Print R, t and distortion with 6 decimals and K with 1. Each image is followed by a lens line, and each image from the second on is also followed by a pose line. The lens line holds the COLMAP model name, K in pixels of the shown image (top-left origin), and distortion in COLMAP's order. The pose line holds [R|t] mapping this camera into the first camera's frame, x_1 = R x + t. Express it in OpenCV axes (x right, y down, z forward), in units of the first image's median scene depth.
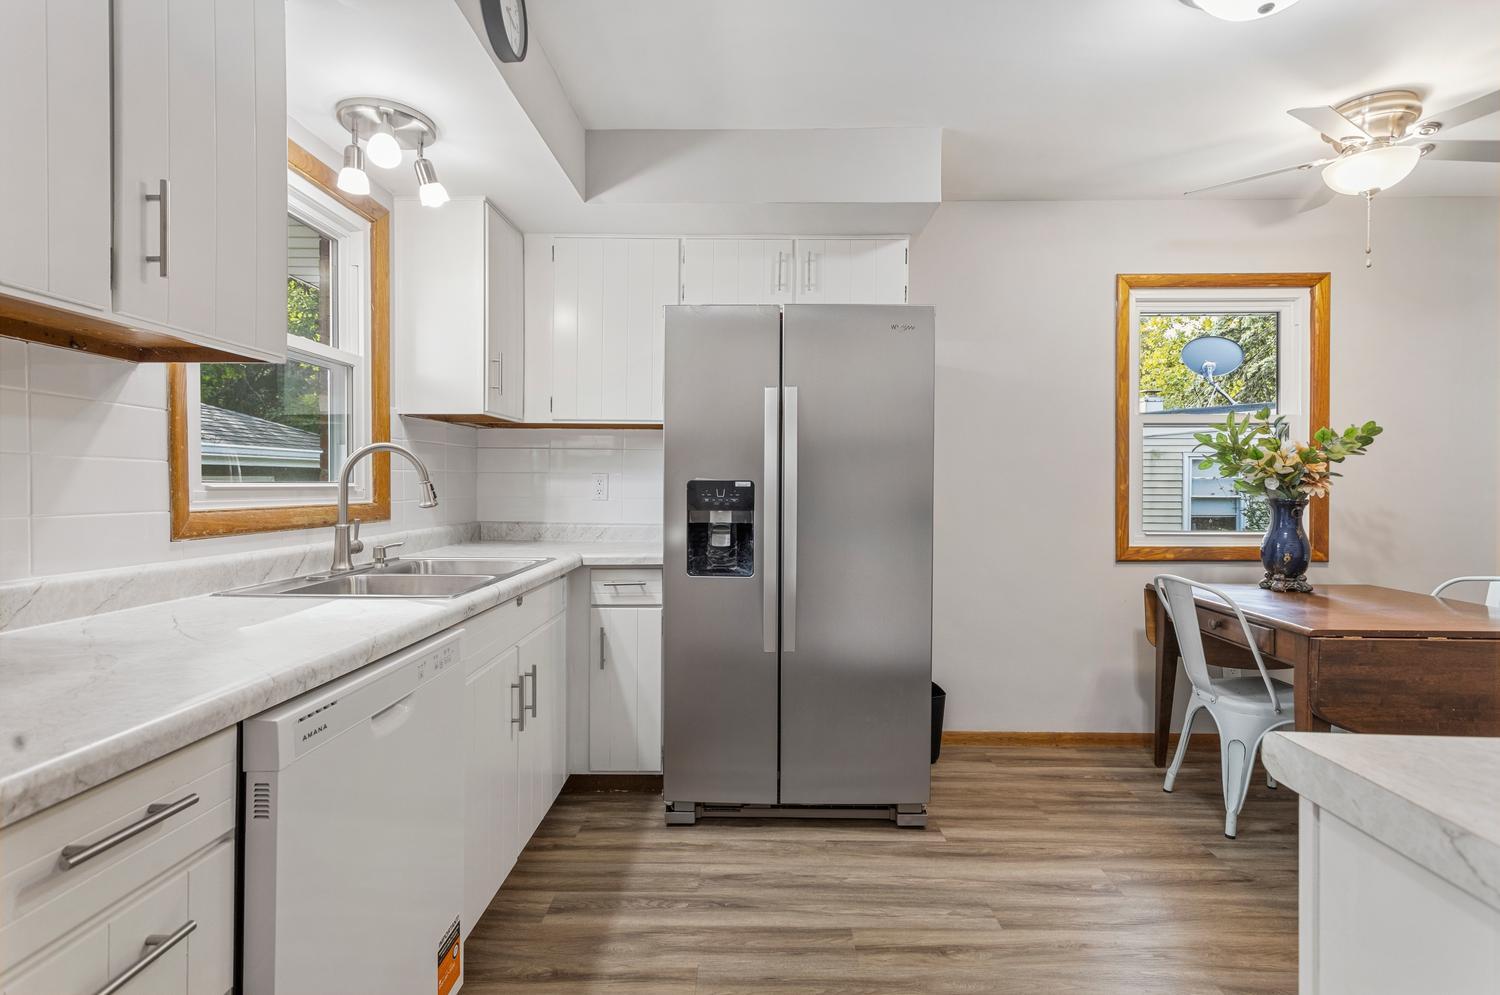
lens RADIAL K [[721.6, 0, 738.4], [0, 721.6, 492.2], [0, 0, 1]] dist [-0.001240, 0.001859]
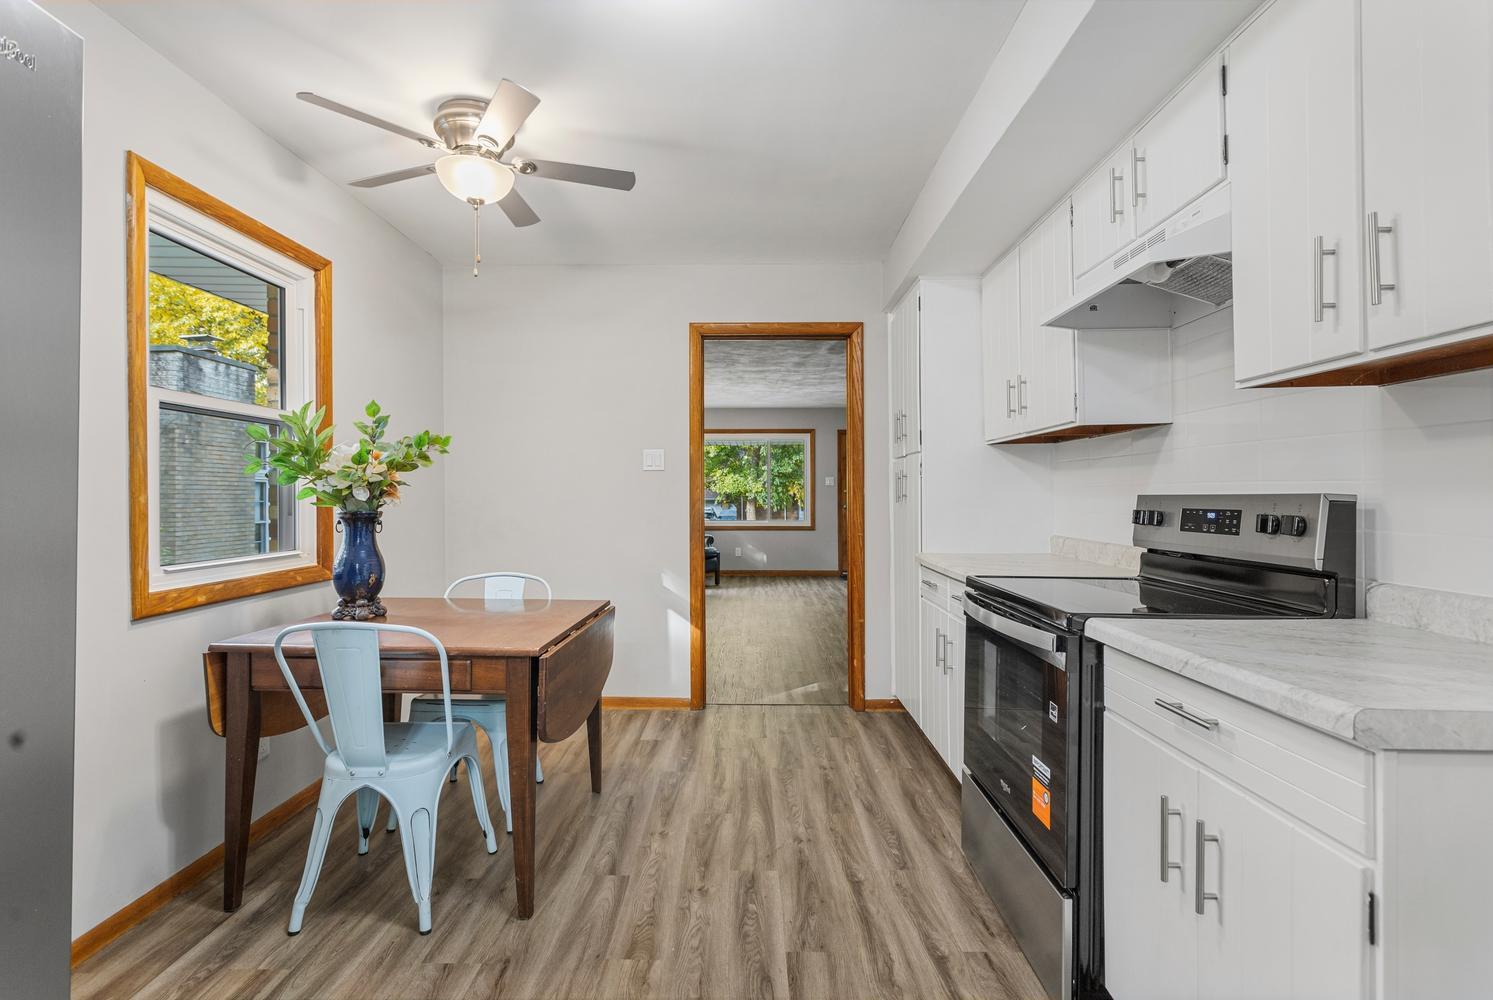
lens RADIAL K [[718.2, 0, 741.0], [0, 718.2, 496.2], [0, 0, 1]] dist [-0.001240, 0.001859]
pose [[-0.016906, -0.002063, 0.999855, -0.135125], [0.014174, 0.999897, 0.002303, -0.005568], [-0.999757, 0.014211, -0.016875, 0.716487]]
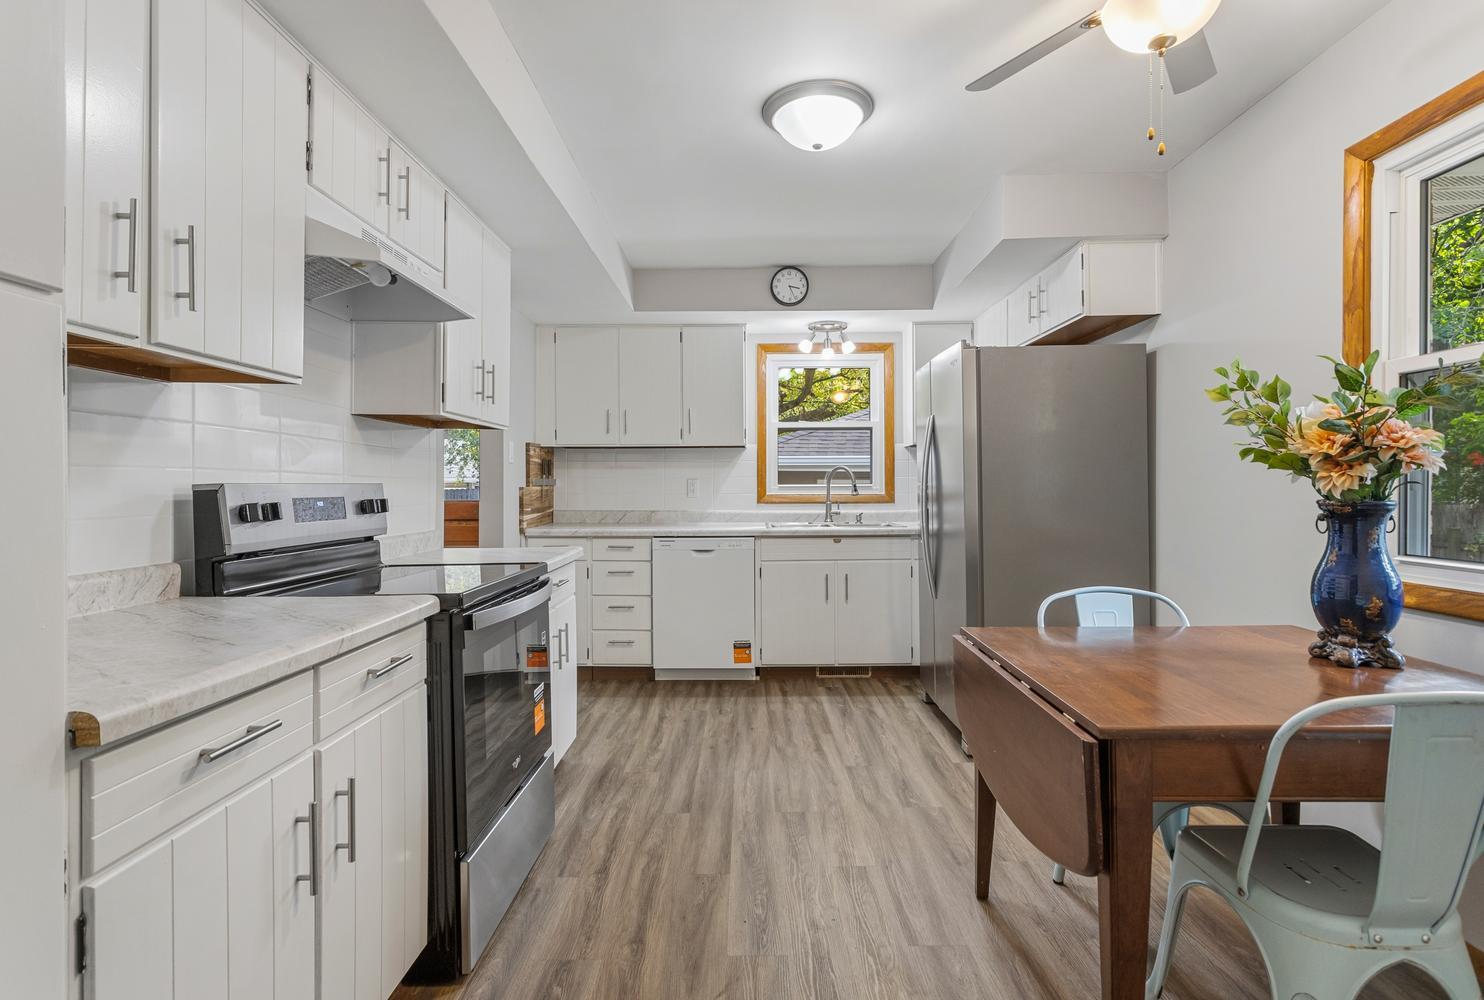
lens RADIAL K [[713.9, 0, 745.1], [0, 713.9, 550.5], [0, 0, 1]] dist [-0.001240, 0.001859]
pose [[0.017860, 0.085563, -0.996173, 1.638414], [-0.007427, 0.996315, 0.085442, 0.004509], [0.999813, 0.005873, 0.018430, 0.657493]]
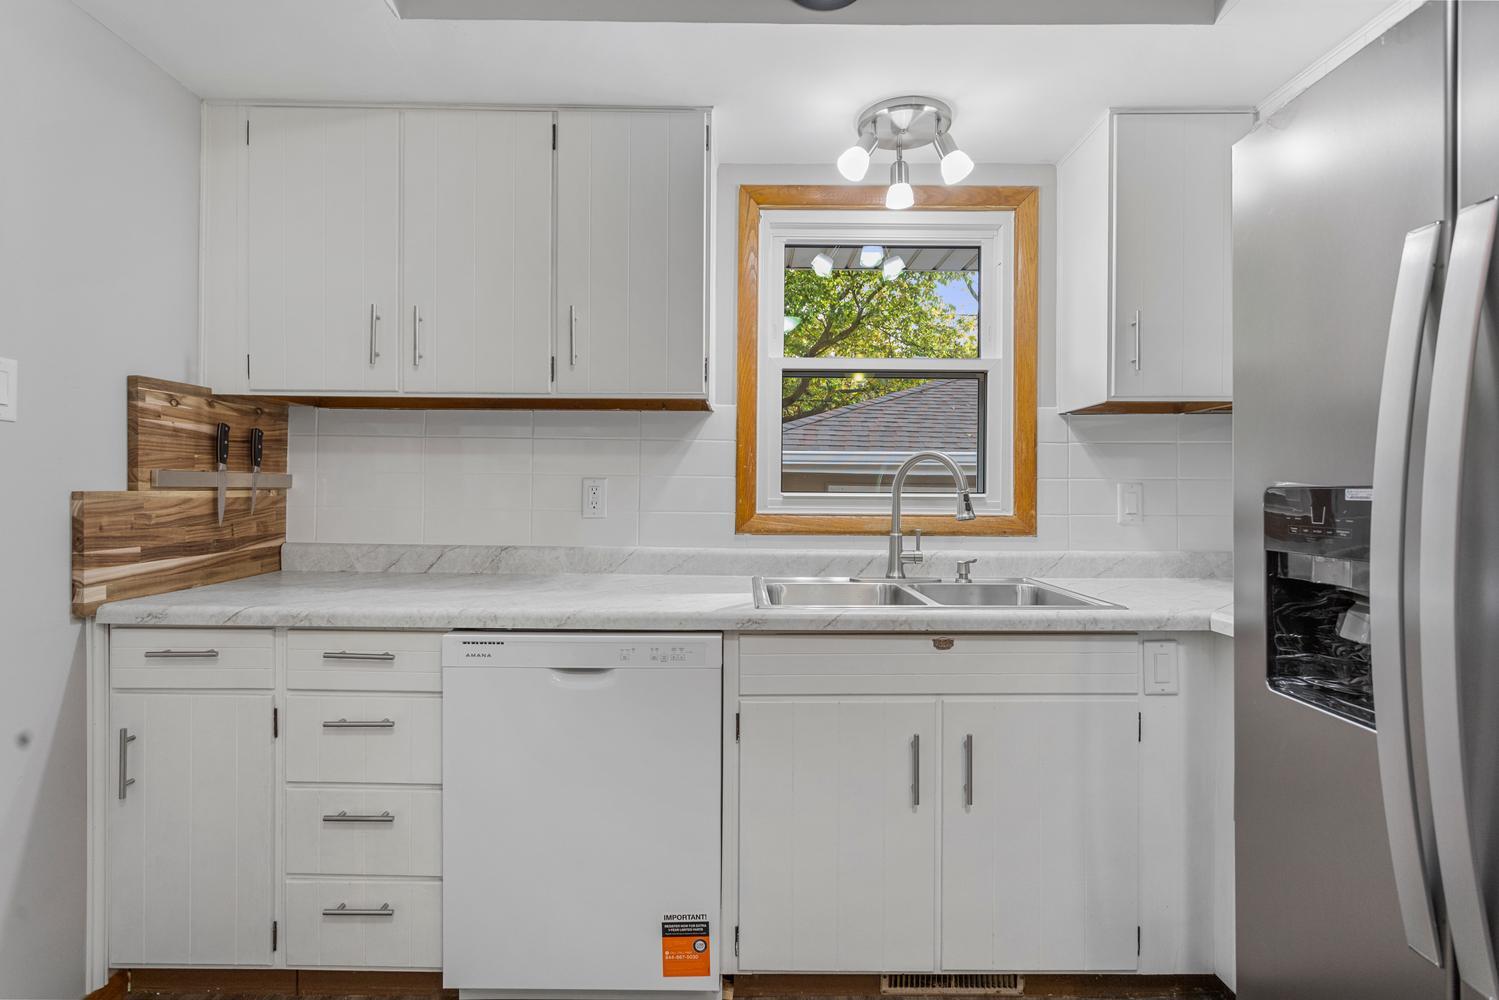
lens RADIAL K [[721.1, 0, 744.0], [0, 721.1, 497.8], [0, 0, 1]] dist [-0.001240, 0.001859]
pose [[0.029021, 0.003060, -0.999574, 0.442401], [-0.019193, 0.999813, 0.002504, -0.004514], [0.999395, 0.019112, 0.029075, 0.715980]]
